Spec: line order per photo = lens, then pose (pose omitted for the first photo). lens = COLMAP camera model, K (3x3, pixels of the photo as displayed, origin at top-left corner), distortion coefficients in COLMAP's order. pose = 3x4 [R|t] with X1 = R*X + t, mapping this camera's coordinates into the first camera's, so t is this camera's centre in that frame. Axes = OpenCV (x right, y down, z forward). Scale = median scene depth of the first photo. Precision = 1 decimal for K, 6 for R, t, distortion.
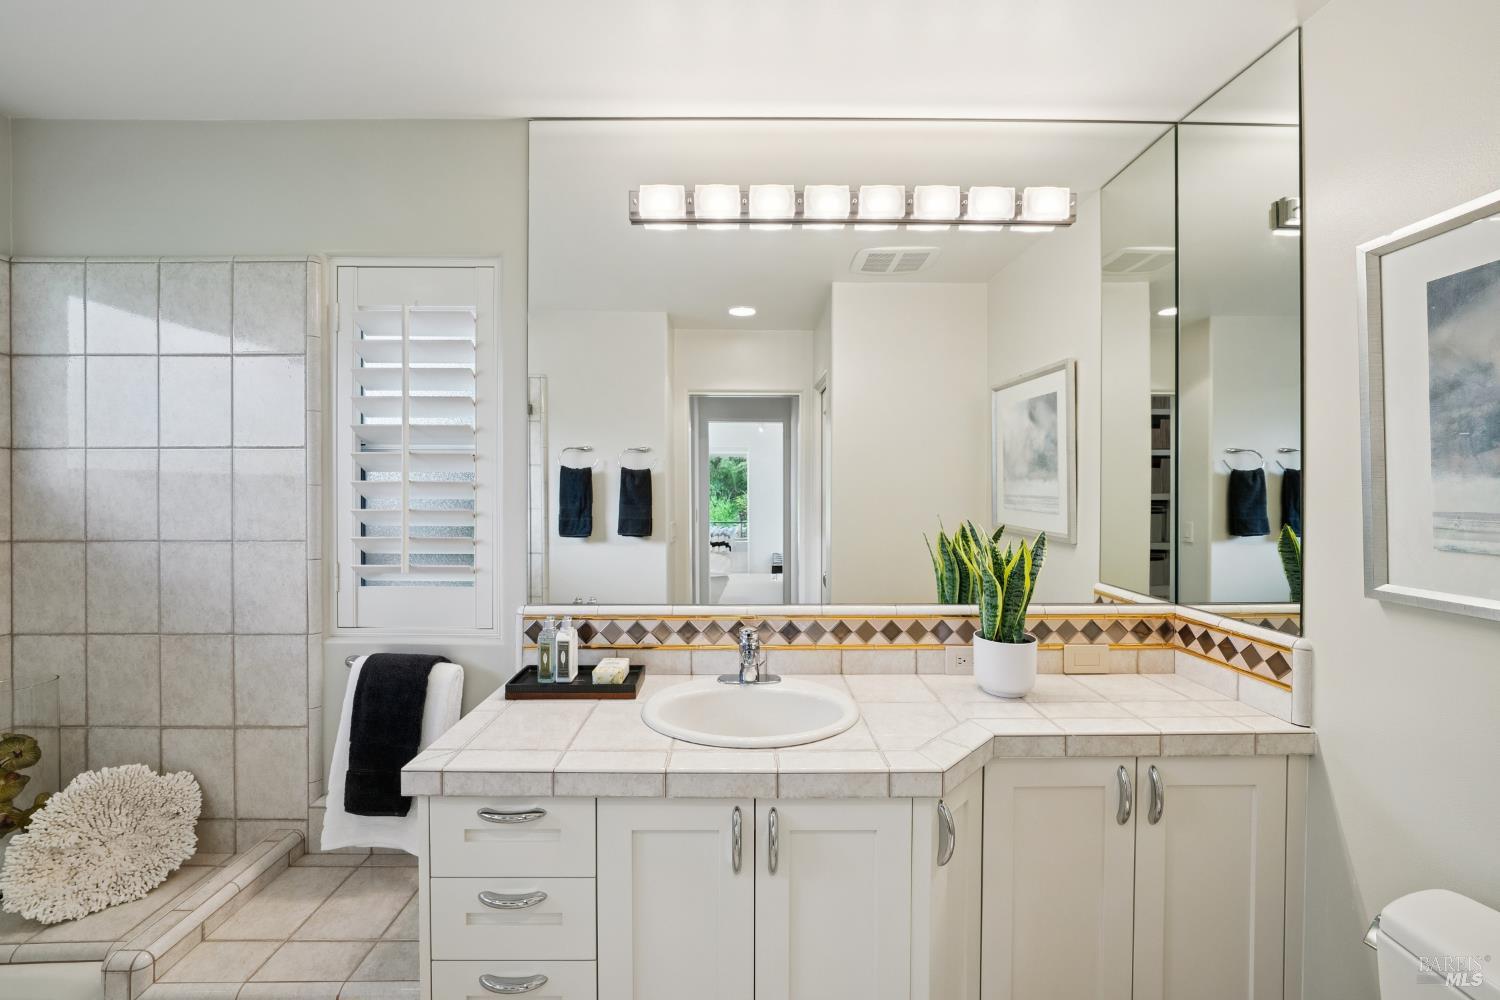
lens RADIAL K [[574.4, 0, 743.8], [0, 574.4, 492.6], [0, 0, 1]] dist [-0.021332, 0.005997]
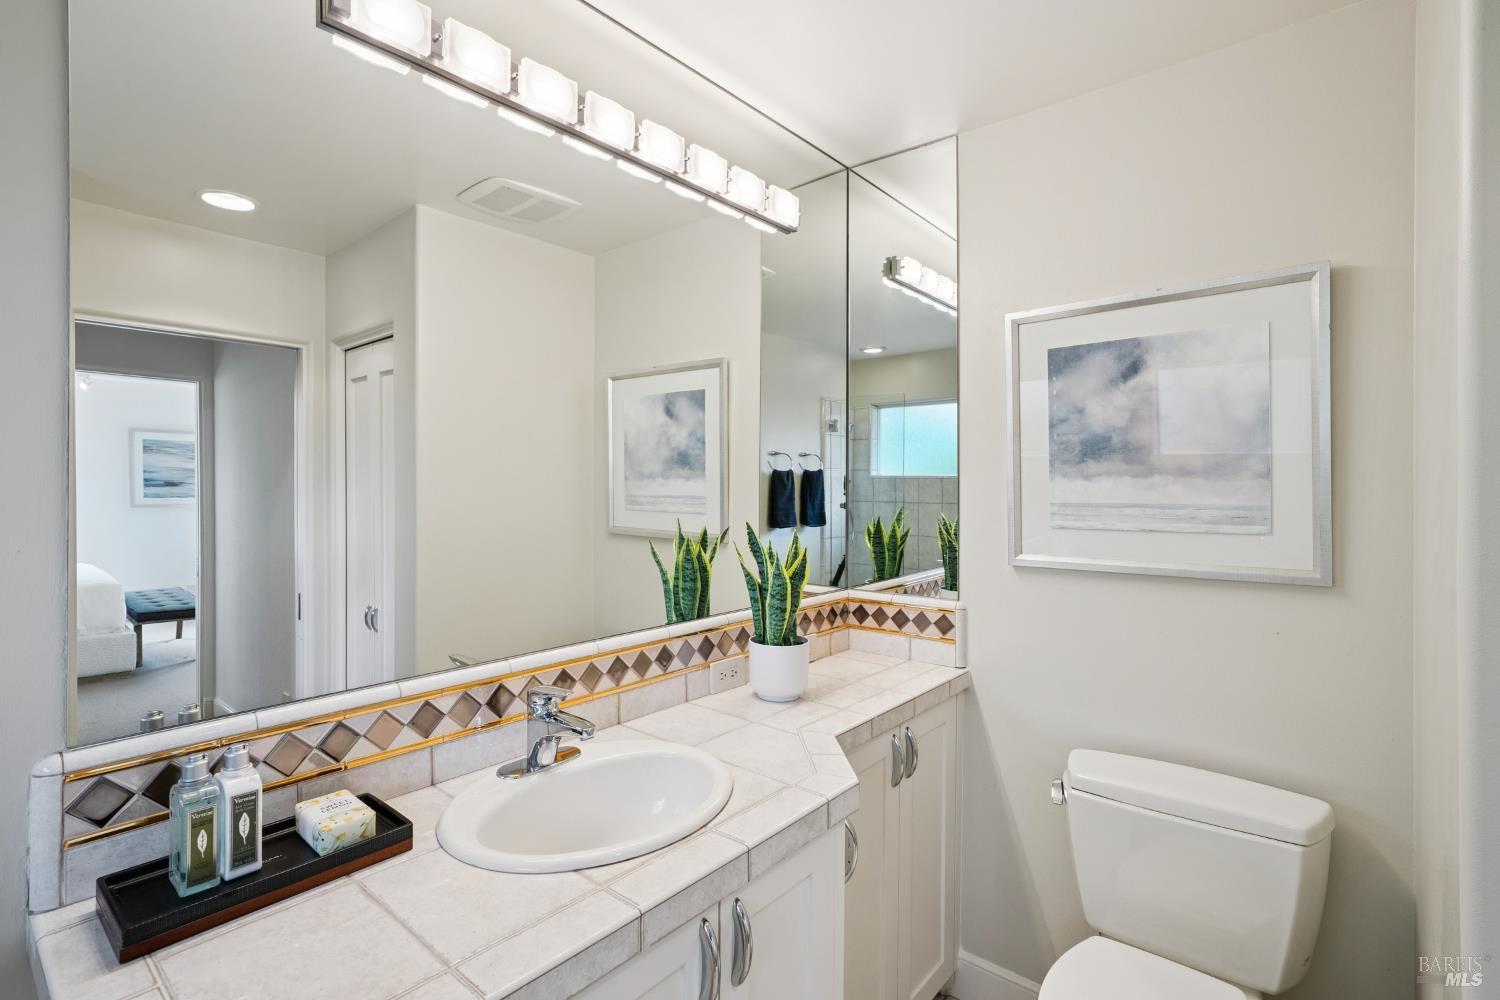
lens RADIAL K [[684.2, 0, 745.7], [0, 684.2, 489.5], [0, 0, 1]] dist [0.001341, 0.000039]
pose [[0.674431, -0.006416, 0.738310, -0.425901], [0.009084, 0.999959, 0.000392, -0.006490], [-0.738282, 0.006442, 0.674461, 0.238412]]
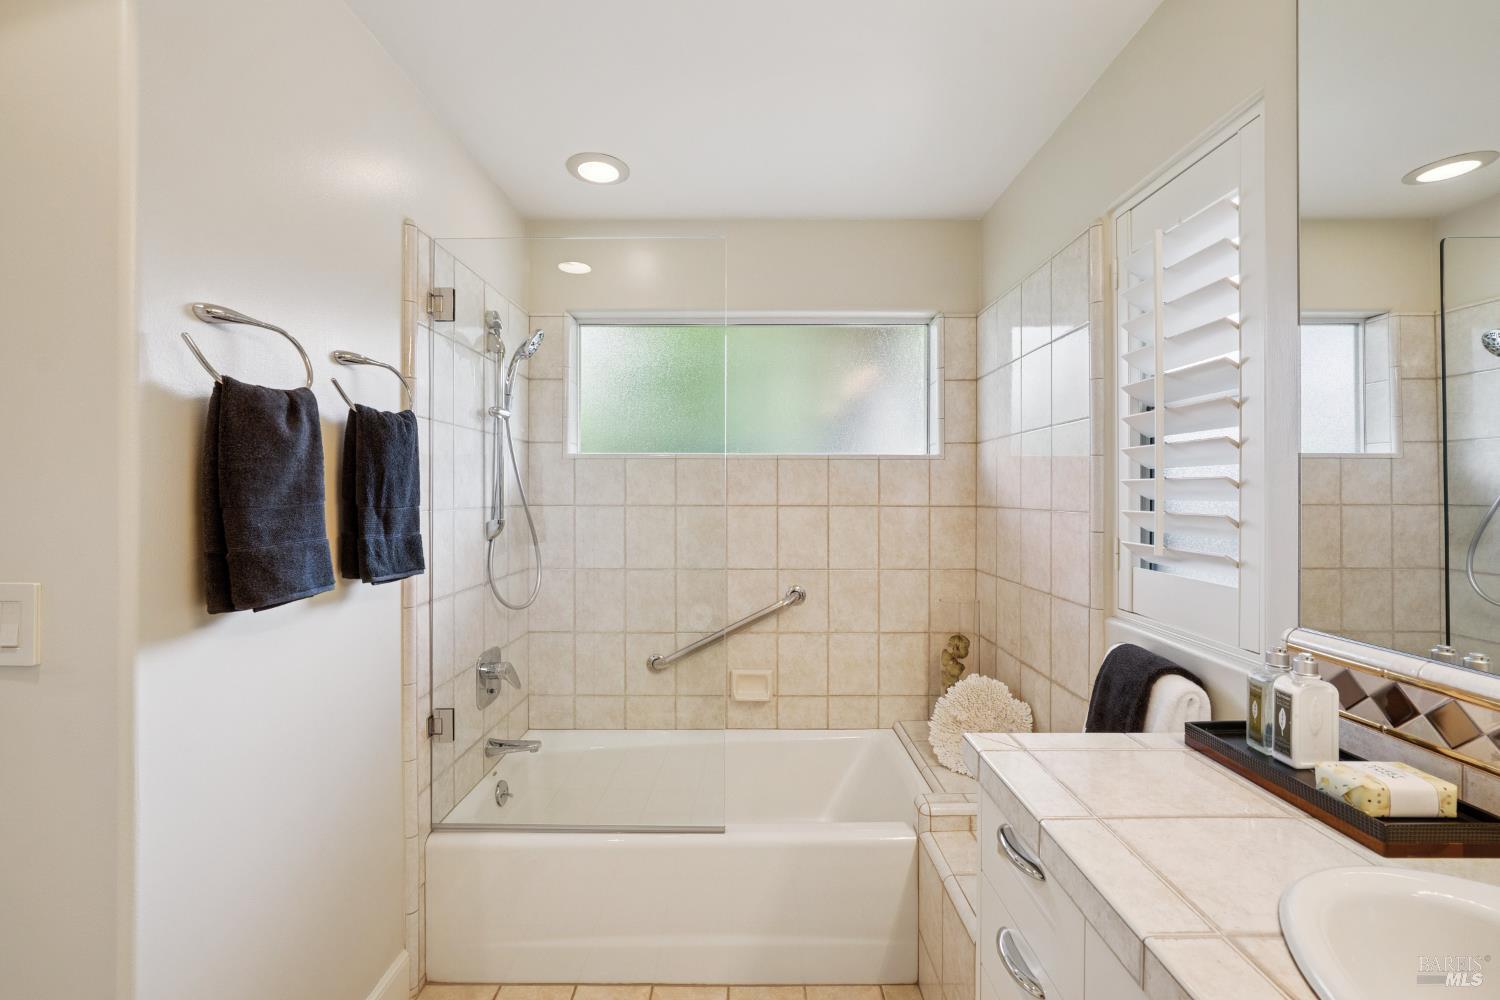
lens RADIAL K [[602.1, 0, 750.2], [0, 602.1, 487.4], [0, 0, 1]] dist [-0.022038, 0.007500]
pose [[-0.005823, -0.009118, -0.999941, 0.270635], [-0.006217, 0.999939, -0.009081, 0.055573], [0.999964, 0.006163, -0.005880, 0.423581]]
